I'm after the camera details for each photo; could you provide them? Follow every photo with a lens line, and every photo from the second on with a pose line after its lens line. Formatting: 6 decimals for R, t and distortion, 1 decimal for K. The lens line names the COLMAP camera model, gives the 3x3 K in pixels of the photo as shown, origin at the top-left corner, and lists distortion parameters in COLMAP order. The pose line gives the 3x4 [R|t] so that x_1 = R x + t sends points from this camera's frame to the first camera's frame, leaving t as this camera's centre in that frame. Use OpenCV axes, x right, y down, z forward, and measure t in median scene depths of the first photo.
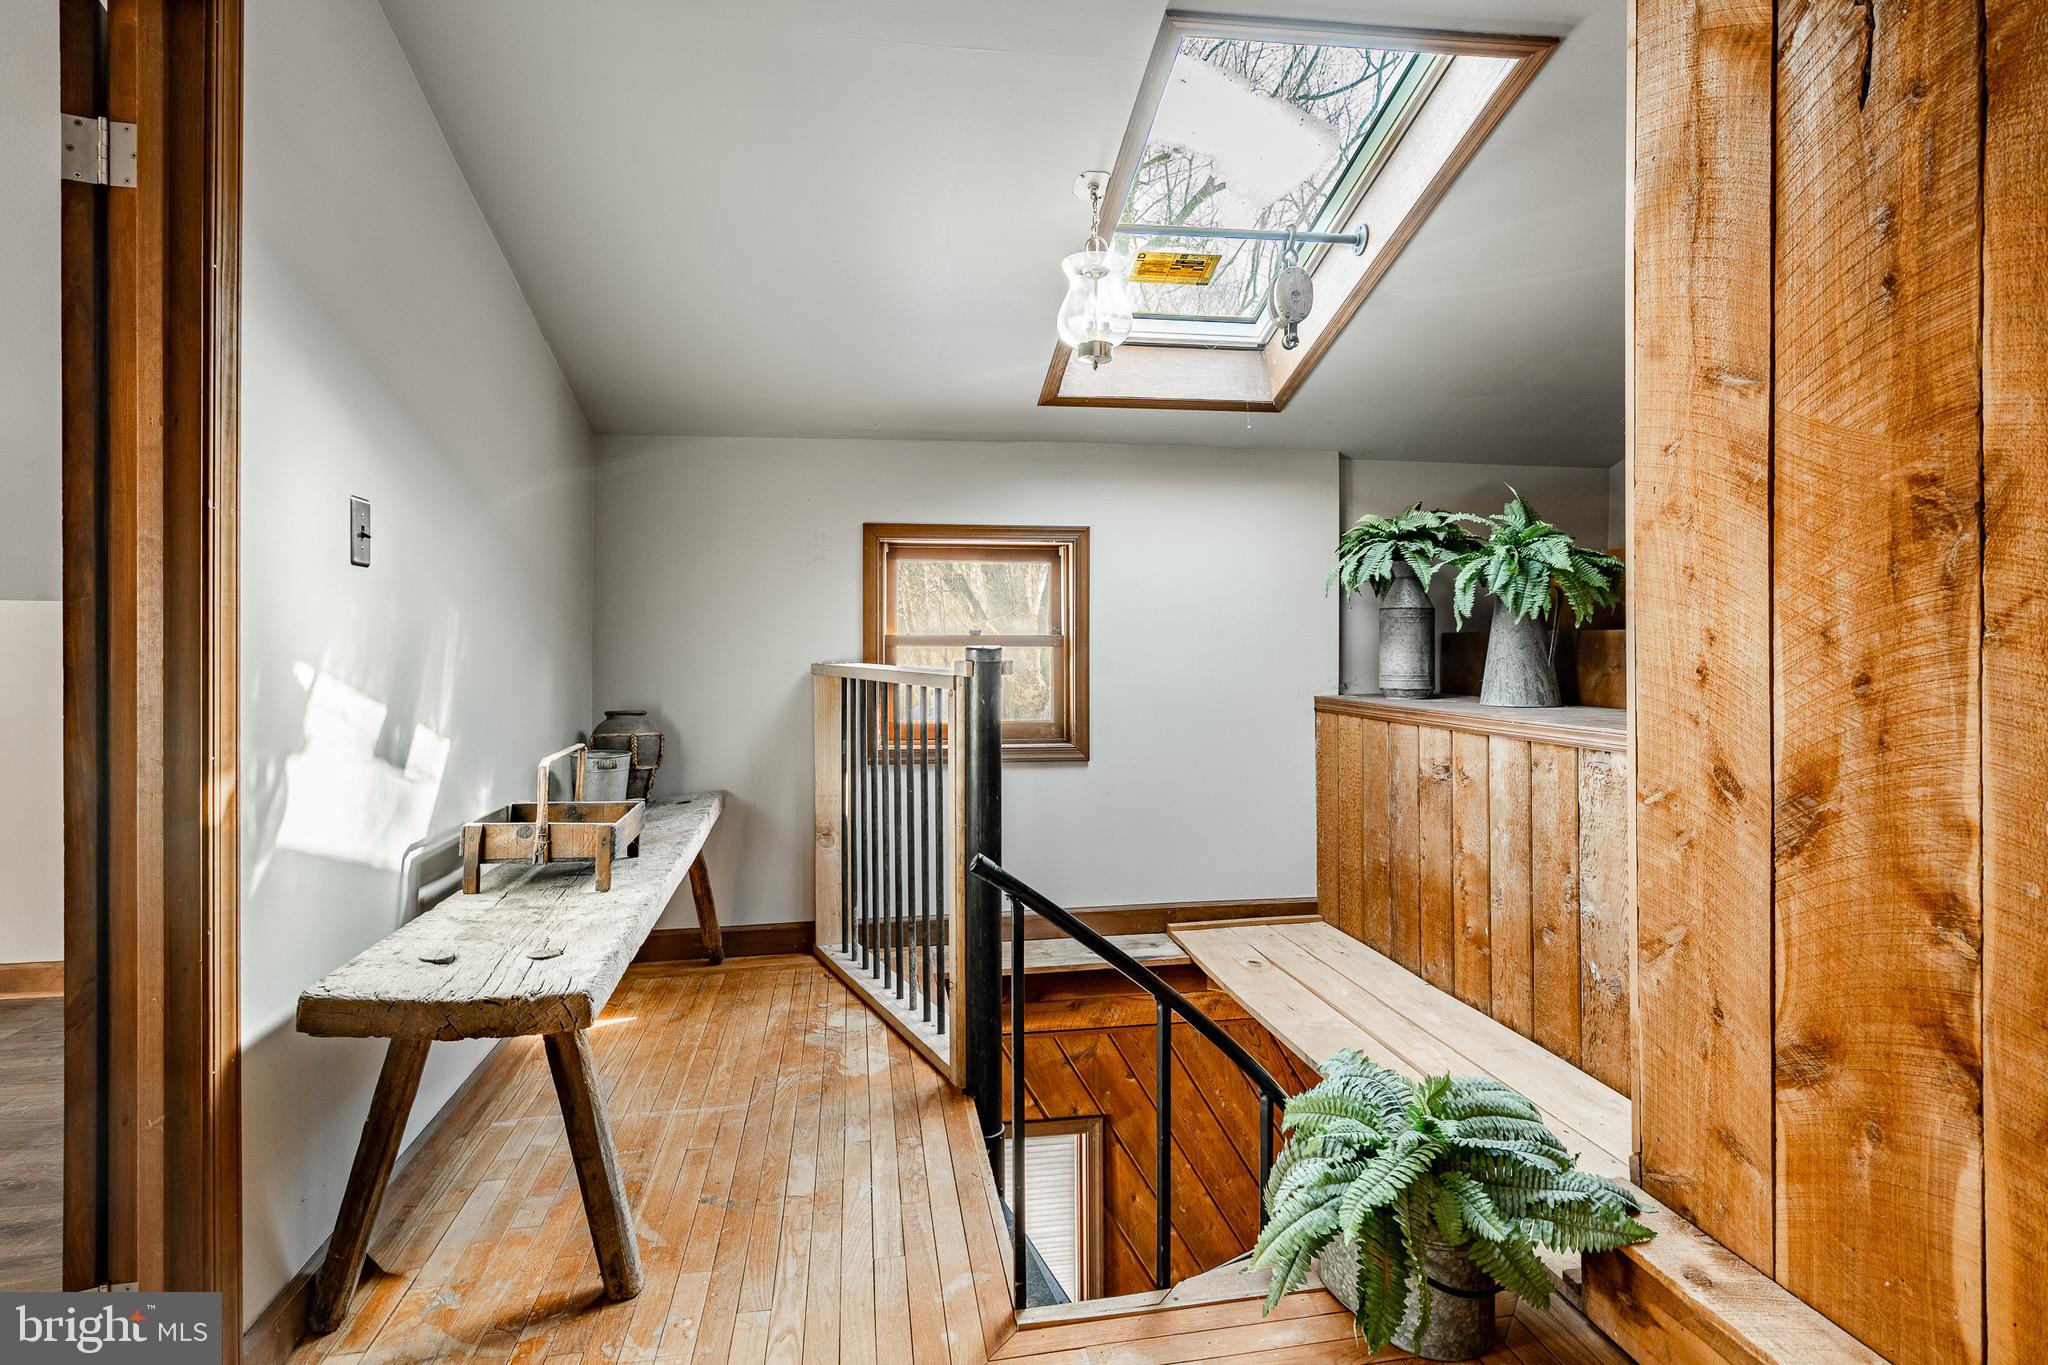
lens RADIAL K [[992.6, 0, 1017.7], [0, 992.6, 654.5], [0, 0, 1]] dist [-0.000097, 0.001345]
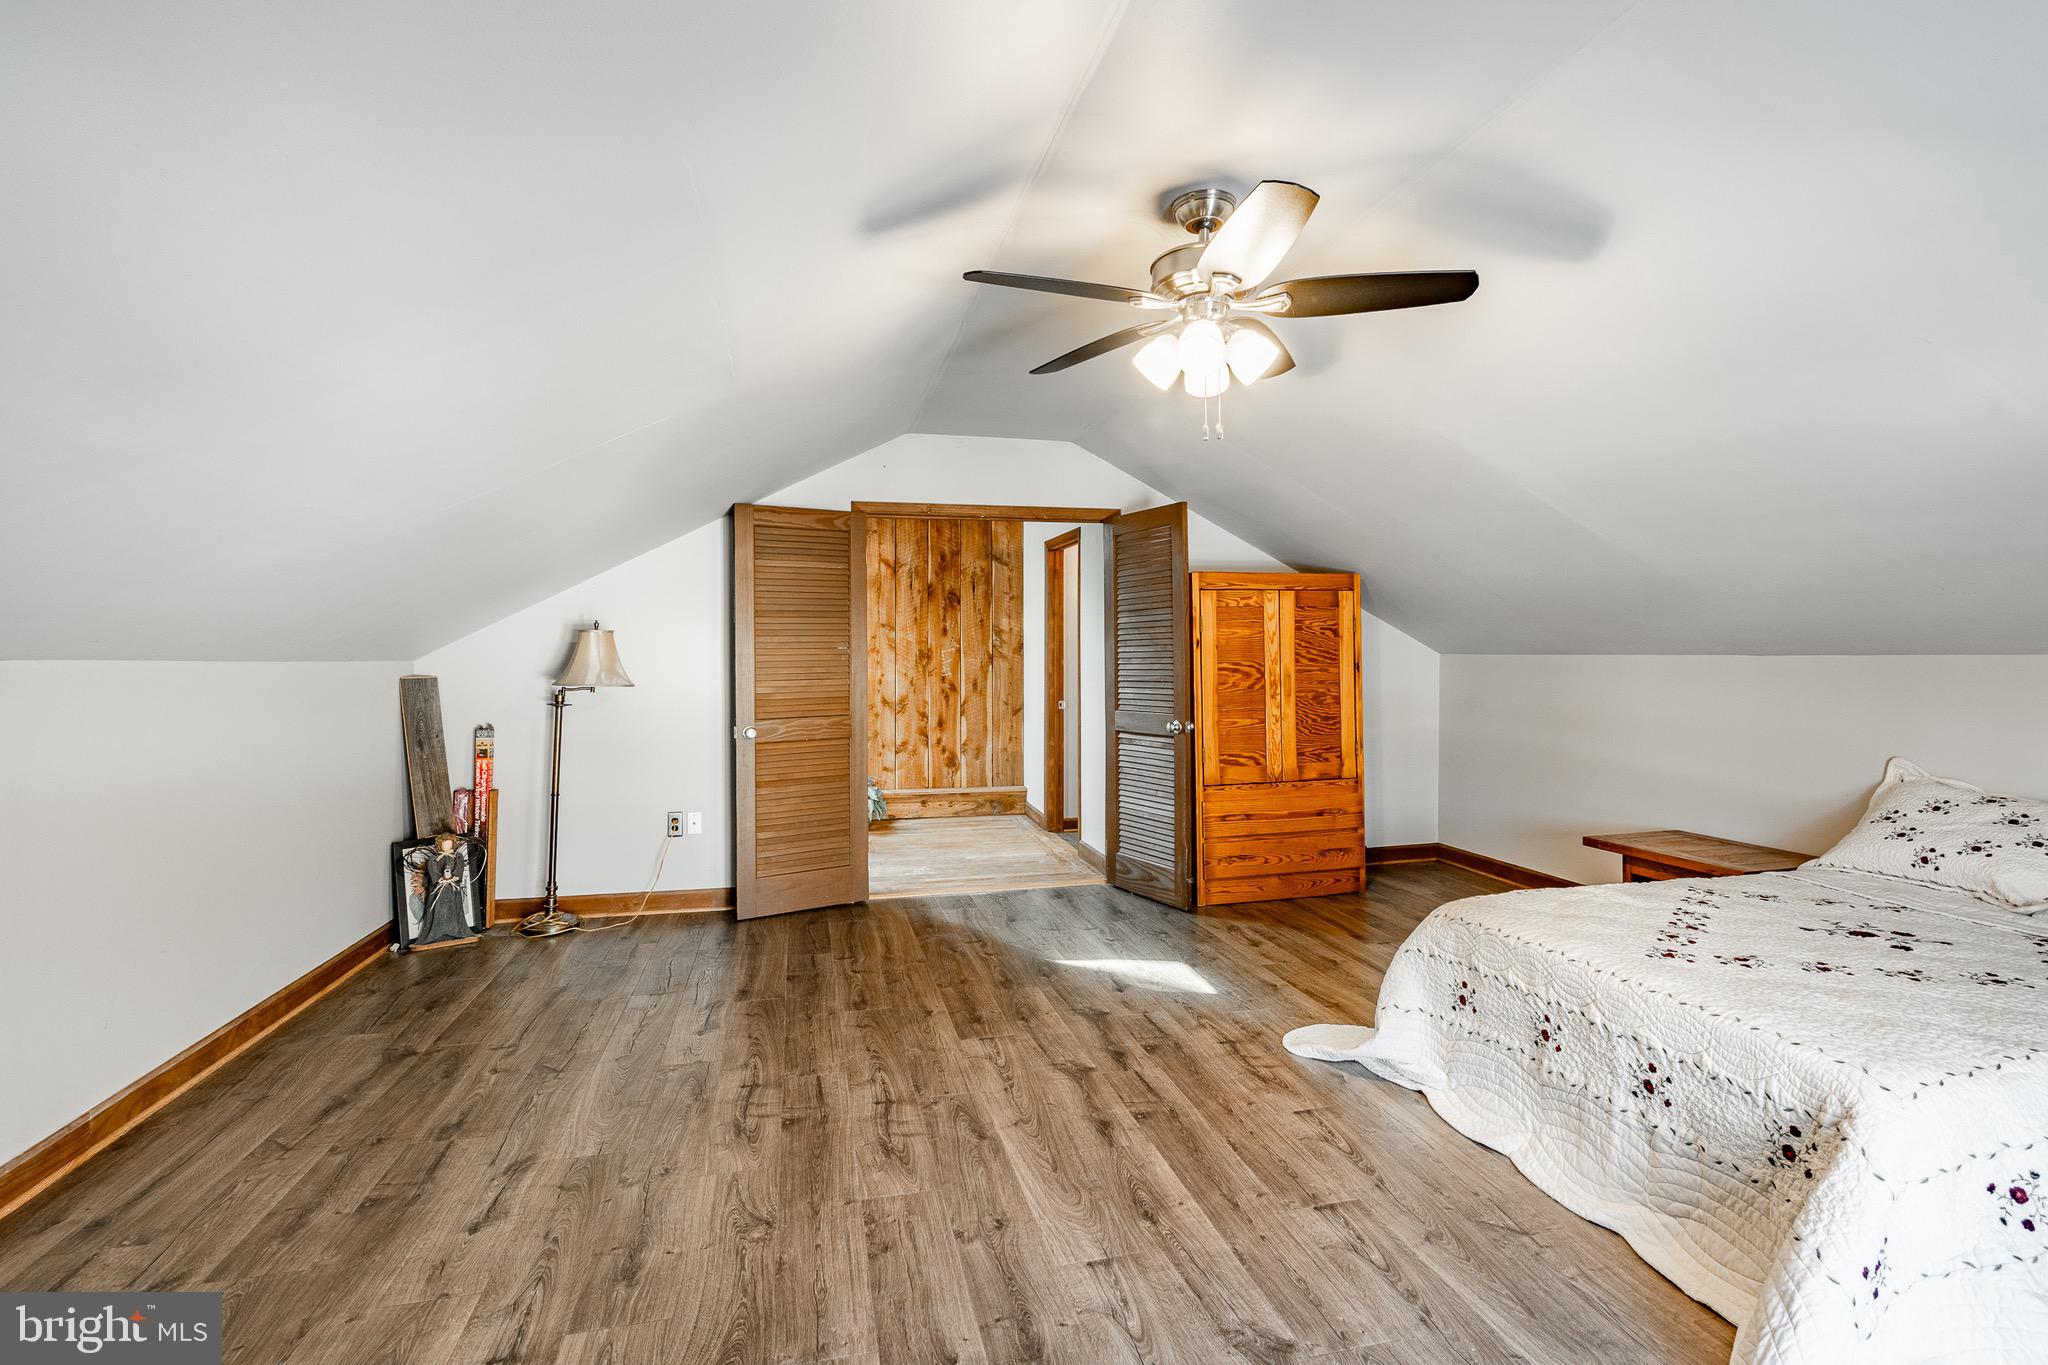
lens RADIAL K [[938.0, 0, 1026.4], [0, 938.0, 670.8], [0, 0, 1]] dist [-0.003487, 0.001228]
pose [[-0.065969, -0.015571, 0.997700, -4.058075], [0.016241, 0.999729, 0.016676, -0.102899], [-0.997689, 0.017304, -0.065698, 0.539279]]
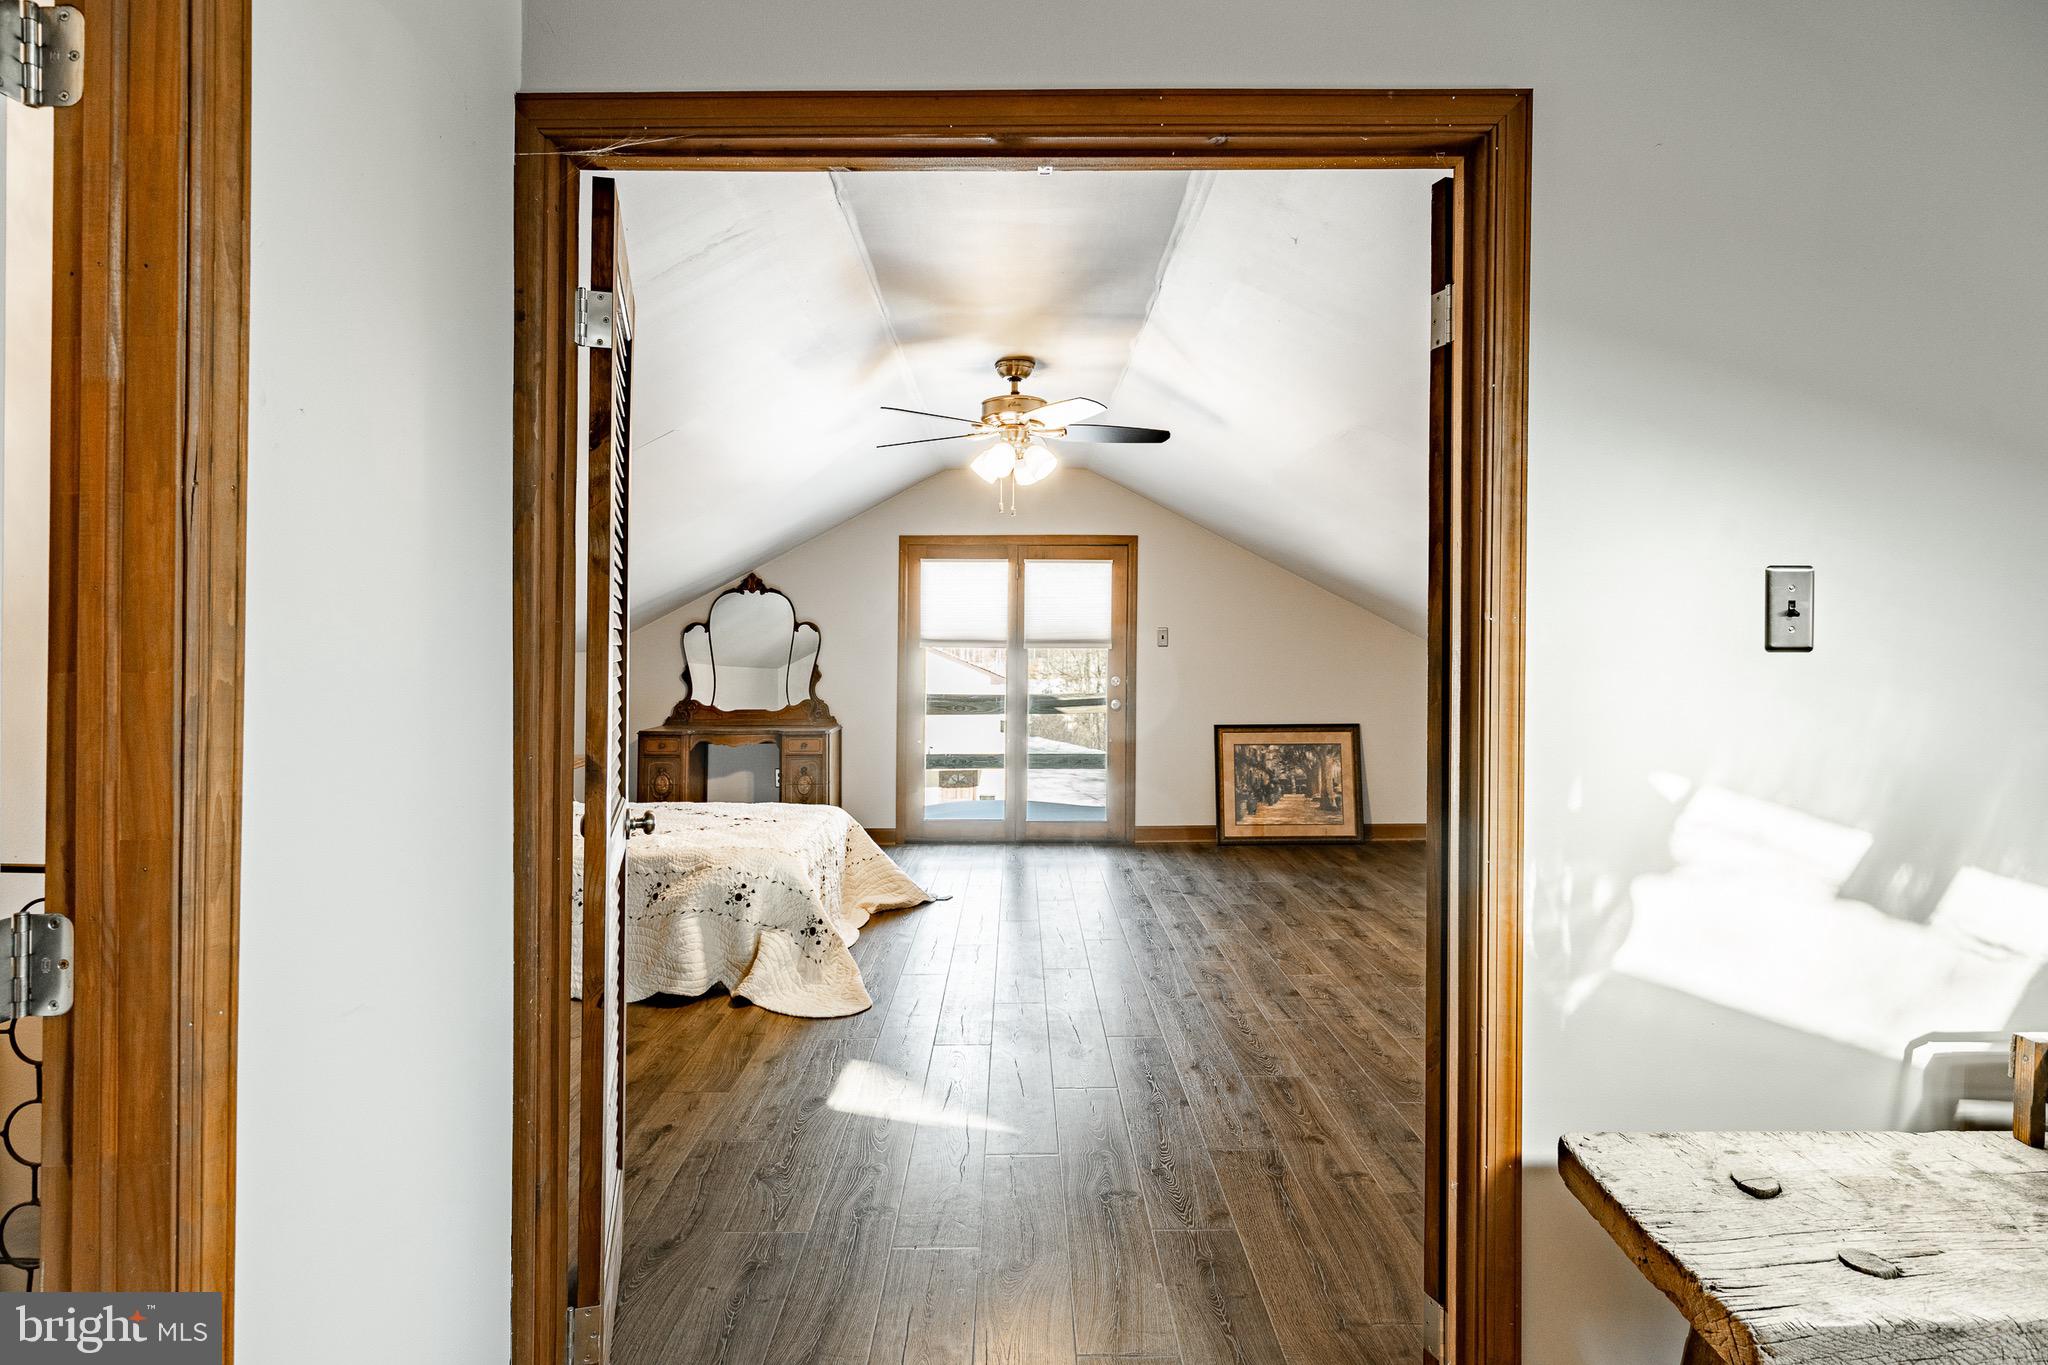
lens RADIAL K [[1068.4, 0, 1021.0], [0, 1068.4, 646.5], [0, 0, 1]] dist [0.000483, -0.001000]
pose [[-0.170958, -0.004951, -0.985266, 0.341159], [-0.005125, 0.999978, -0.004136, -0.103827], [0.985265, 0.004343, -0.170980, 0.653441]]
